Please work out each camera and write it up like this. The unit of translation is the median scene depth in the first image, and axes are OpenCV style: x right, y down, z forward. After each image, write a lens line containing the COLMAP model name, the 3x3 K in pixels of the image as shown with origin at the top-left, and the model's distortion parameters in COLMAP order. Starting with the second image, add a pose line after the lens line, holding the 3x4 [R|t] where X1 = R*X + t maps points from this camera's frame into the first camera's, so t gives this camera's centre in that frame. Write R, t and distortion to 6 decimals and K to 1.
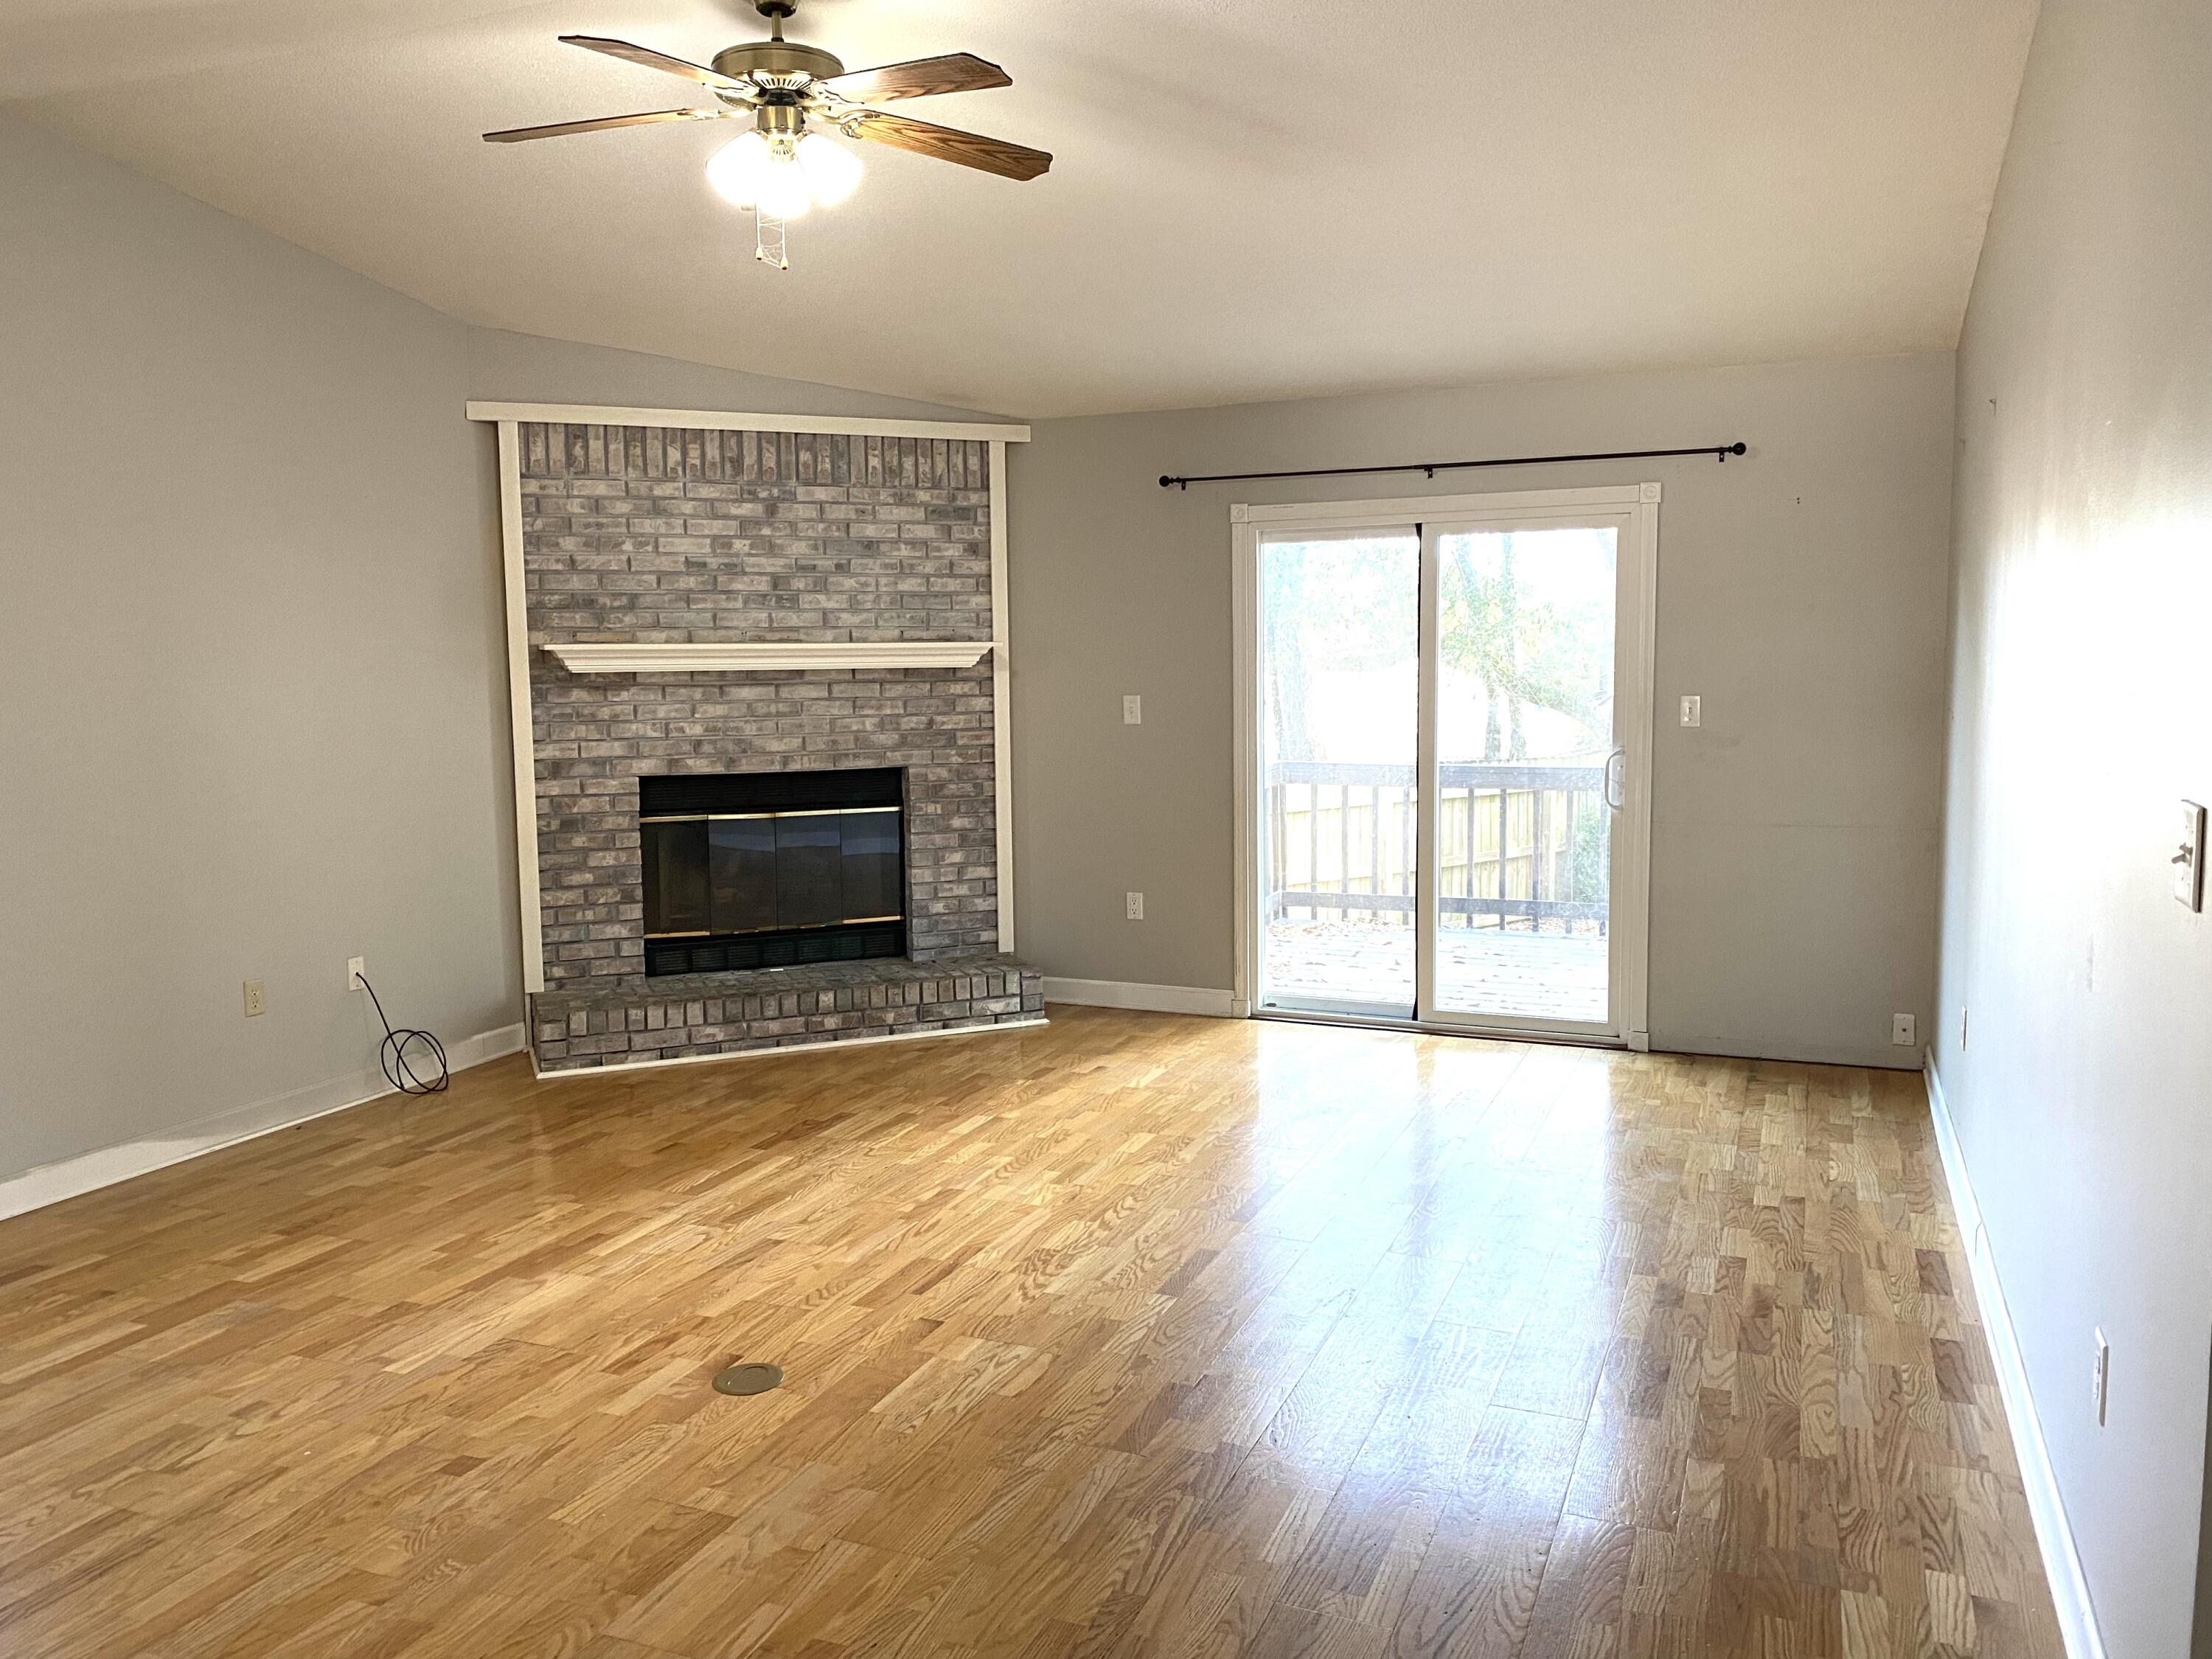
lens RADIAL K [[1704.2, 0, 1103.1], [0, 1704.2, 819.3], [0, 0, 1]] dist [-0.001340, 0.002382]
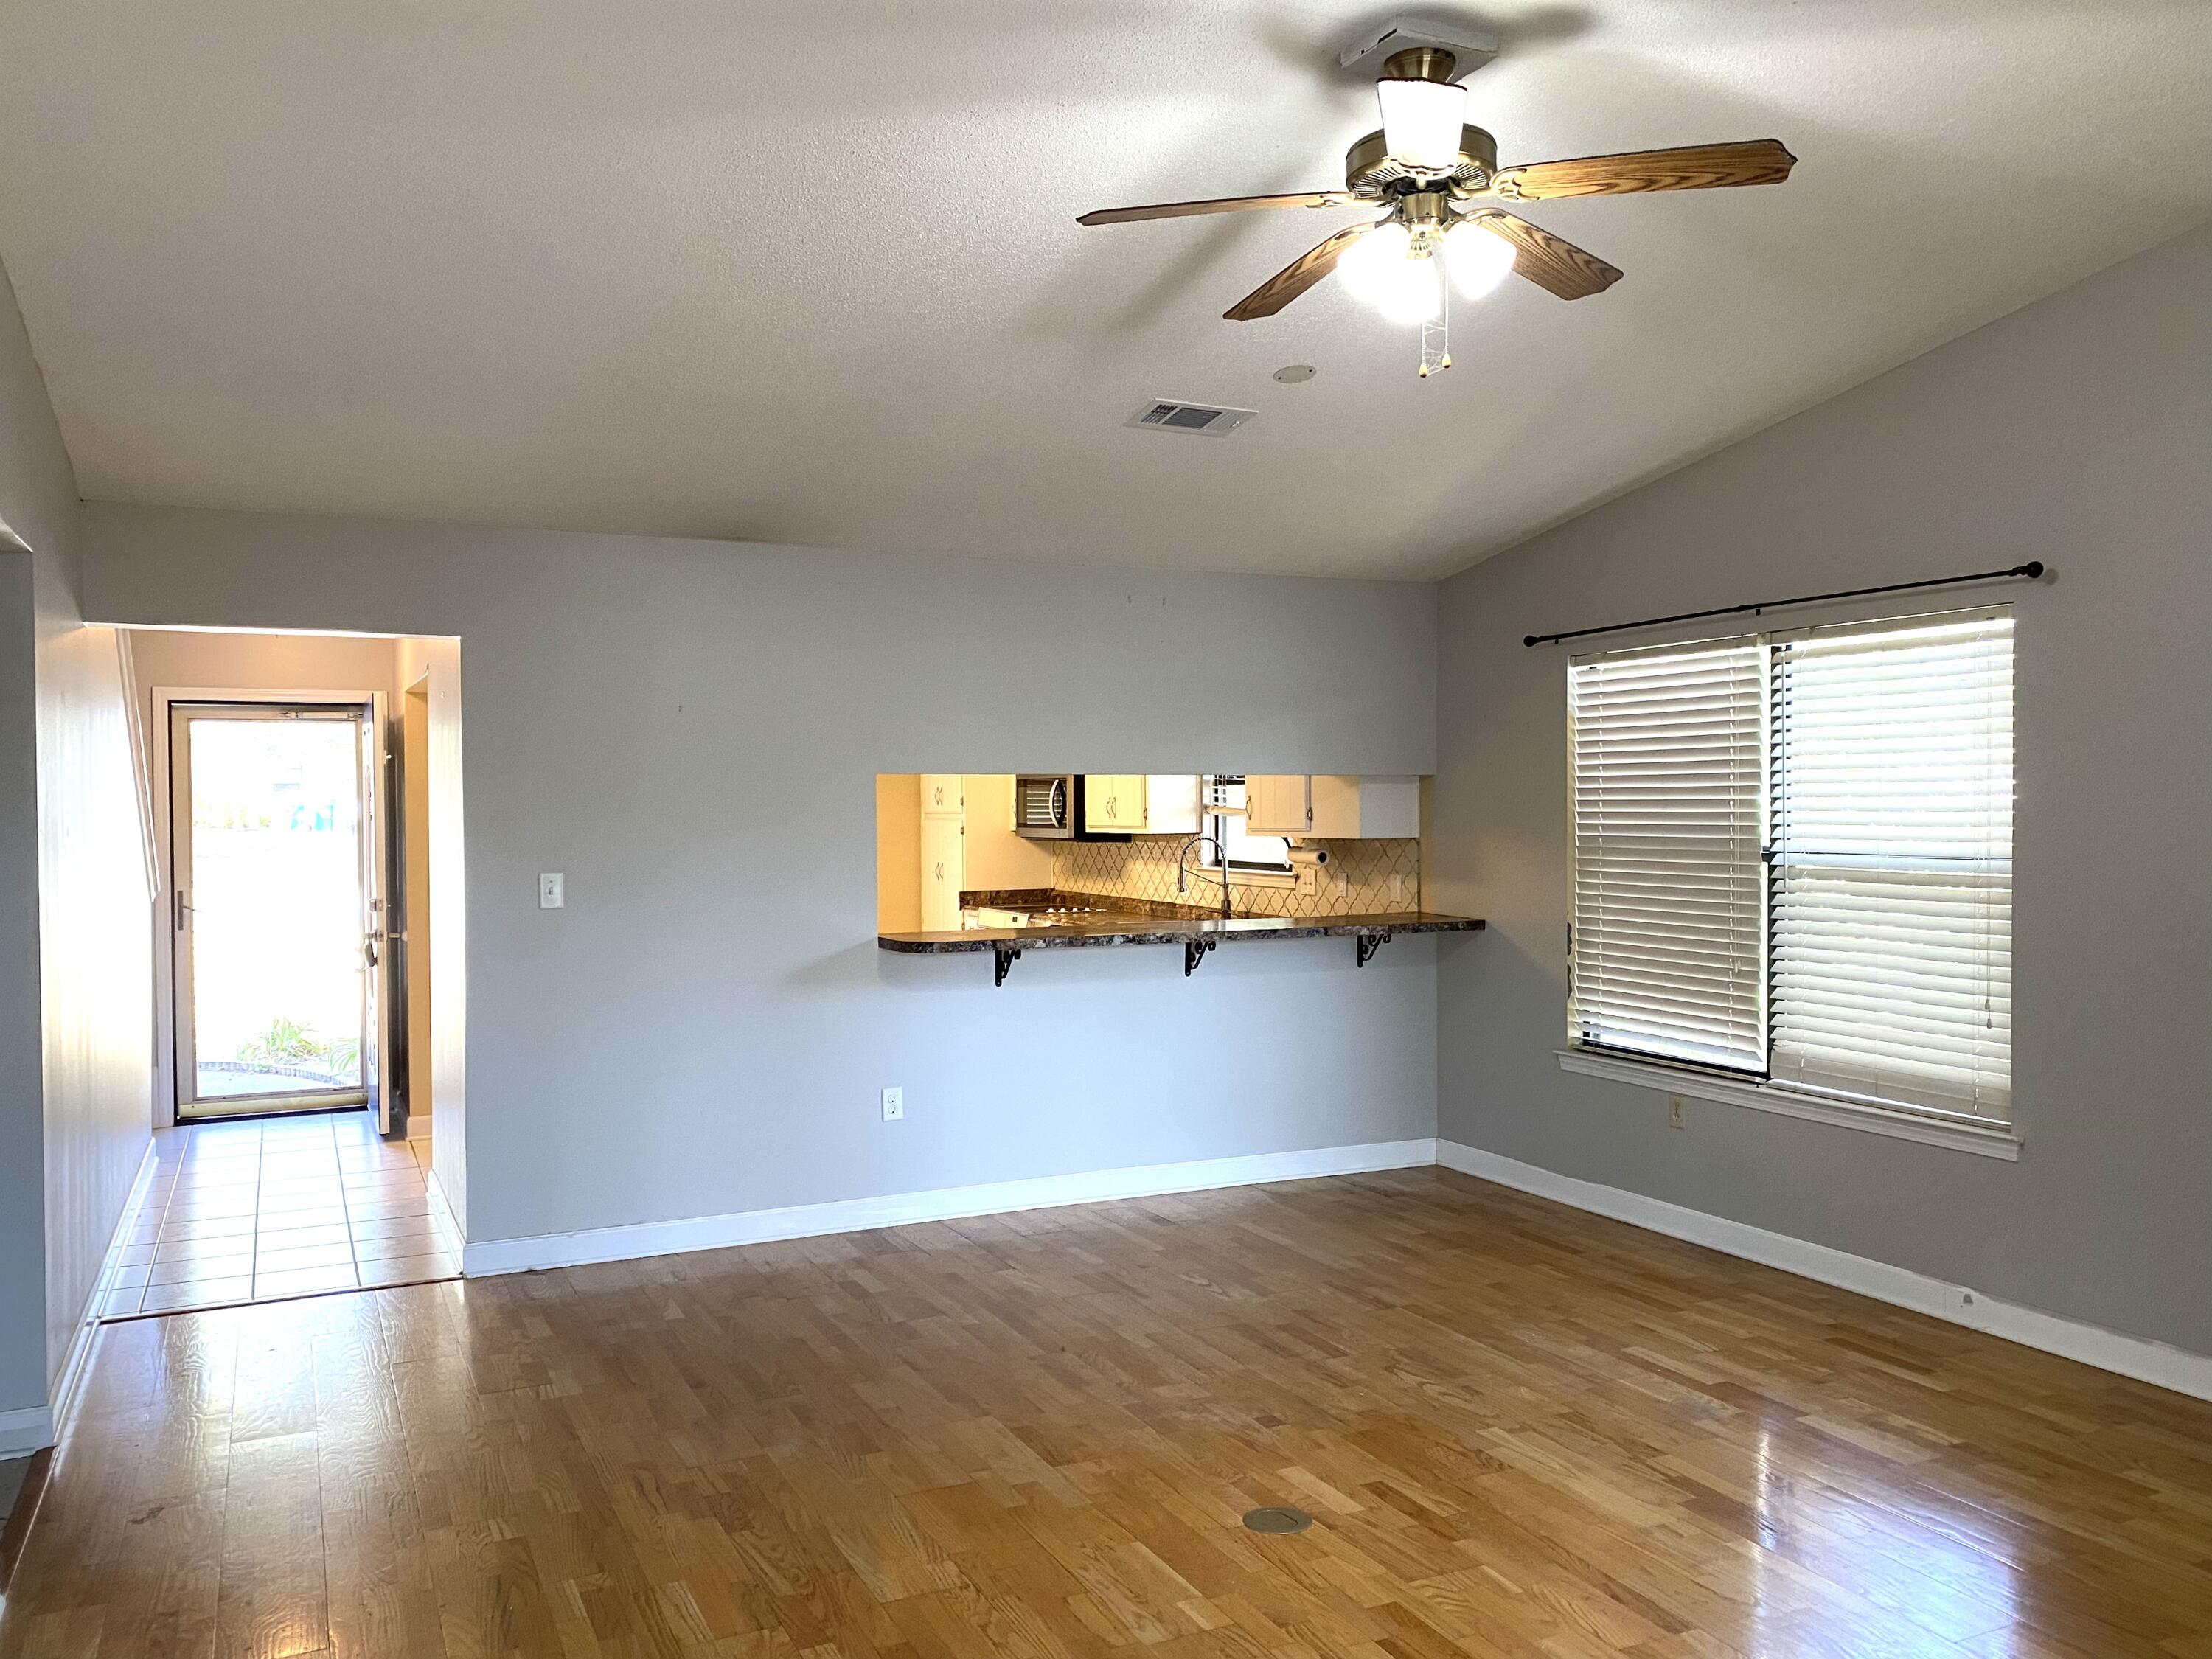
lens RADIAL K [[1704.2, 0, 1092.7], [0, 1704.2, 834.4], [0, 0, 1]] dist [-0.001340, 0.002382]
pose [[-0.670444, 0.030690, -0.741326, 0.595177], [-0.062254, 0.993294, 0.097422, -0.167473], [0.739344, 0.111466, -0.664037, 1.513041]]
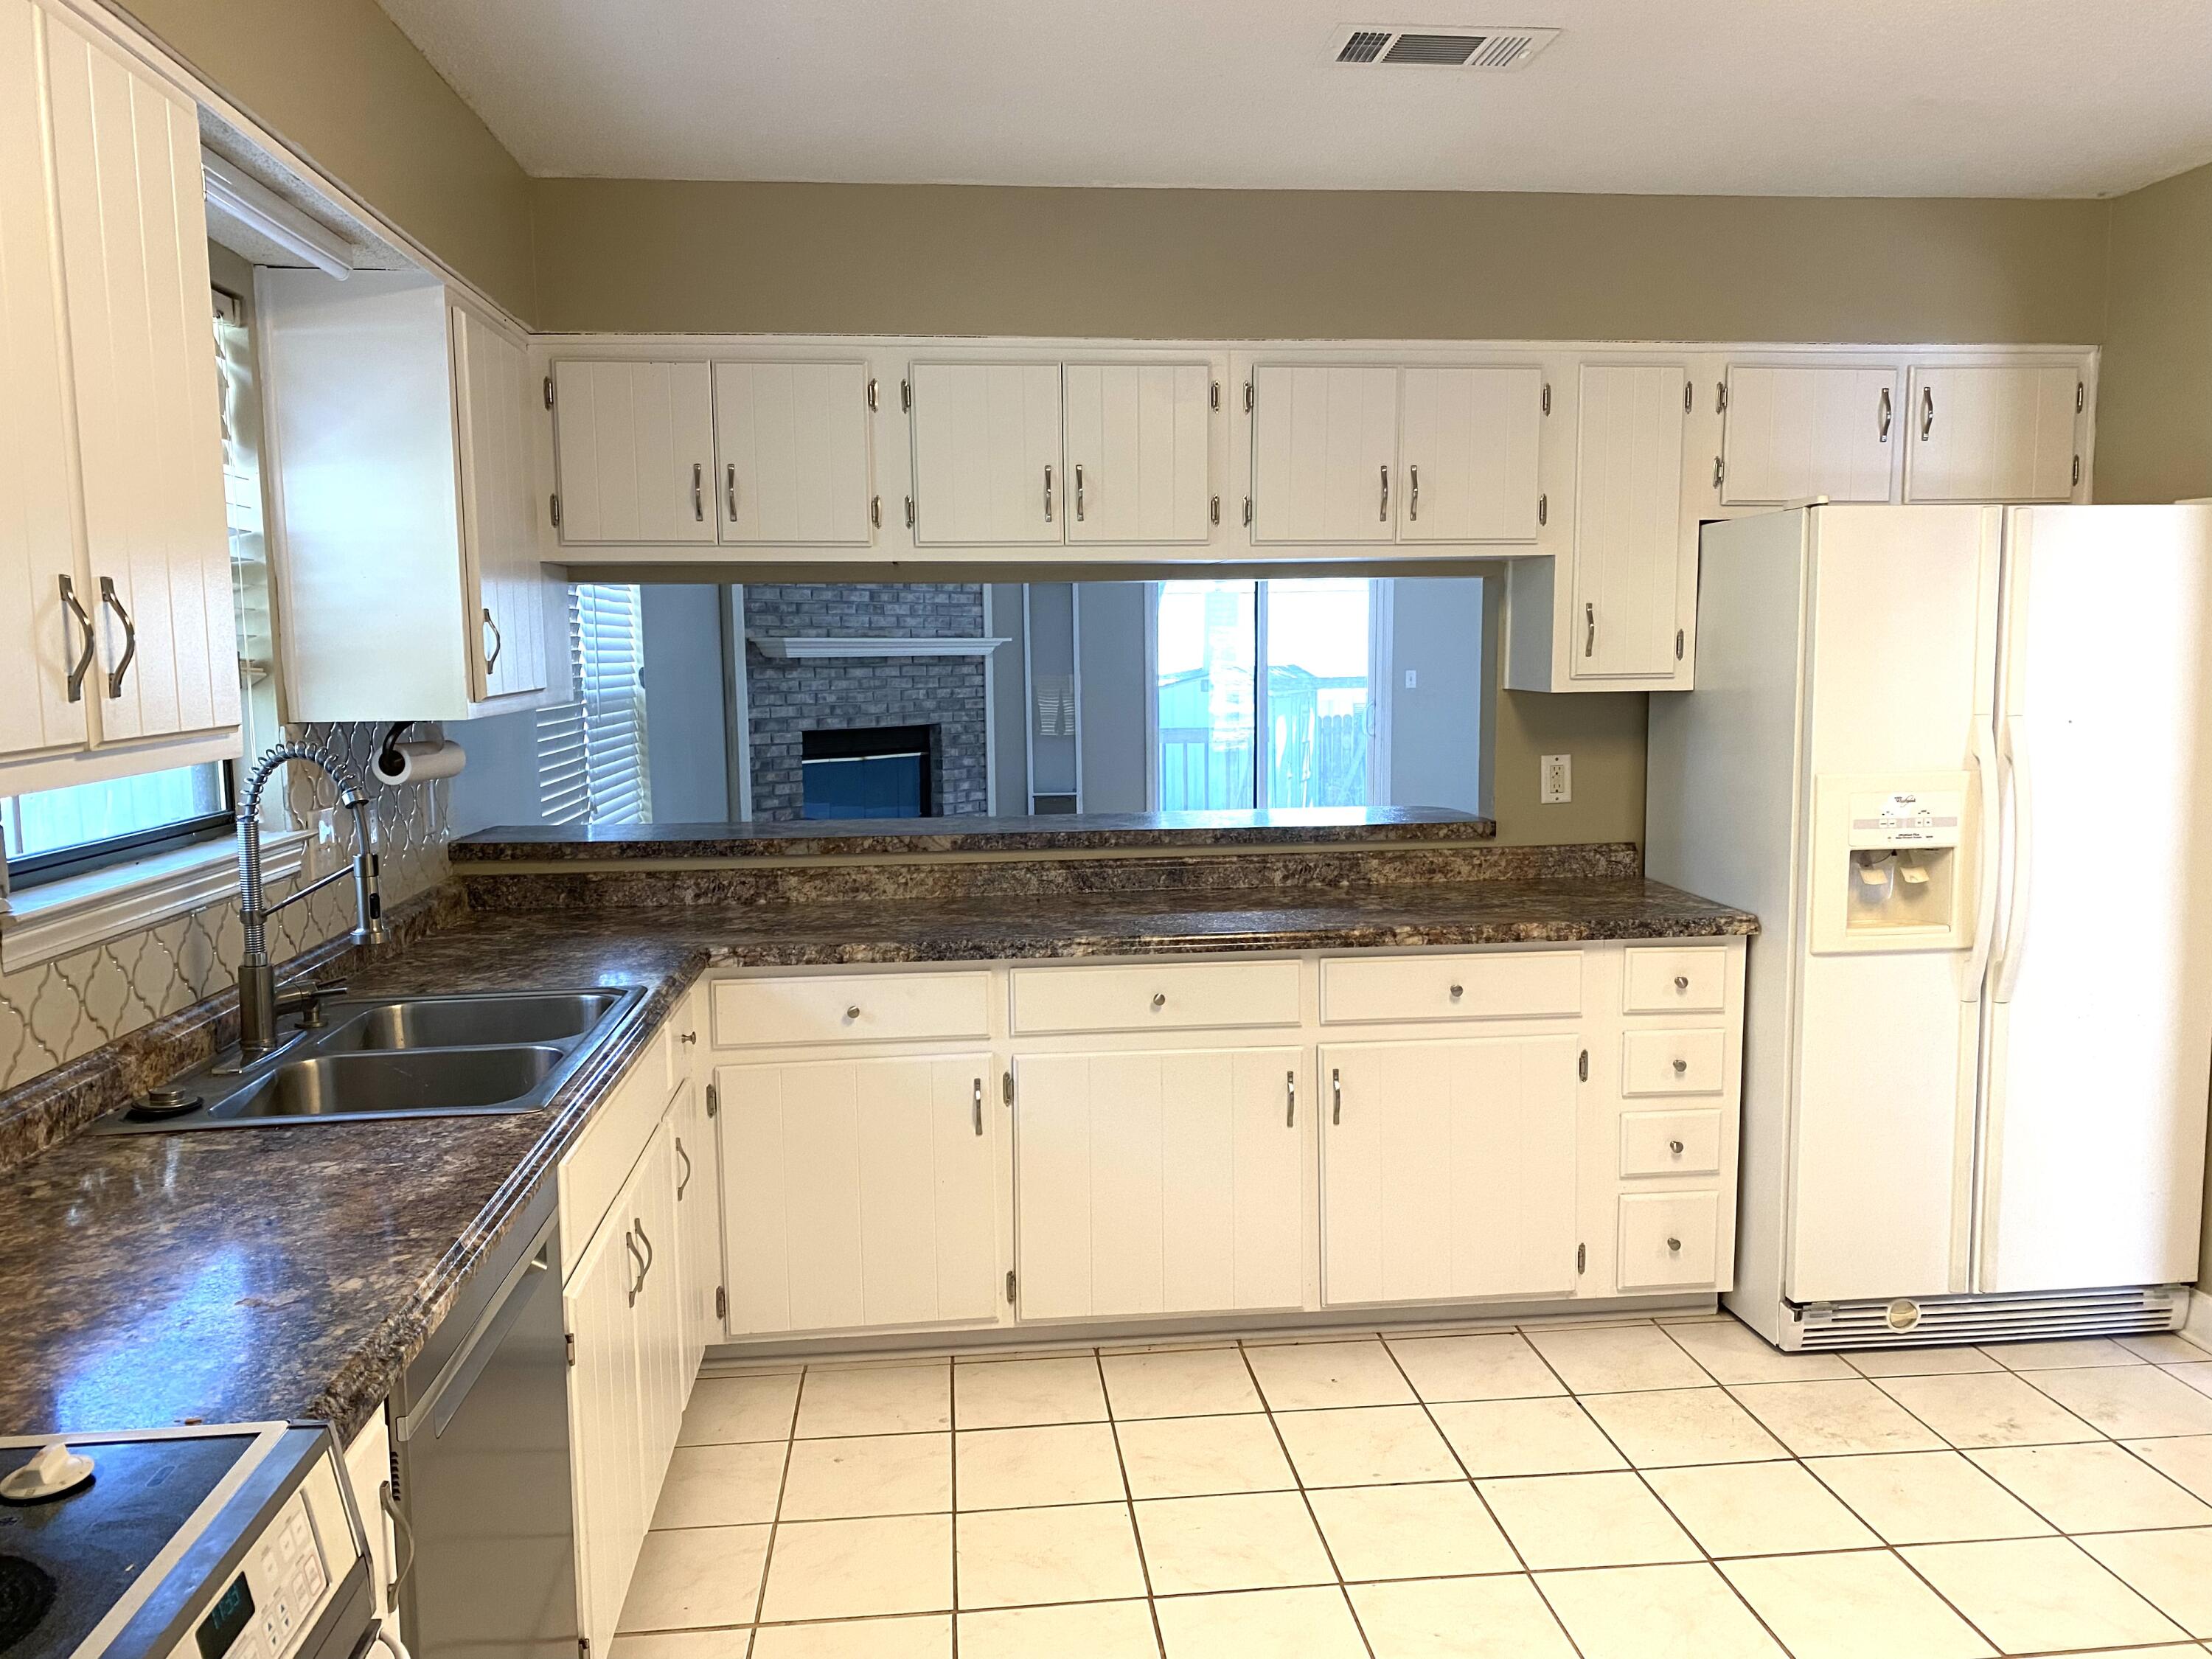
lens RADIAL K [[1704.2, 0, 1108.5], [0, 1704.2, 832.4], [0, 0, 1]] dist [-0.001340, 0.002382]
pose [[0.885637, -0.045583, 0.462136, -0.693461], [0.042395, 0.998951, 0.017287, 0.044876], [-0.462440, 0.004282, 0.886640, -0.373435]]
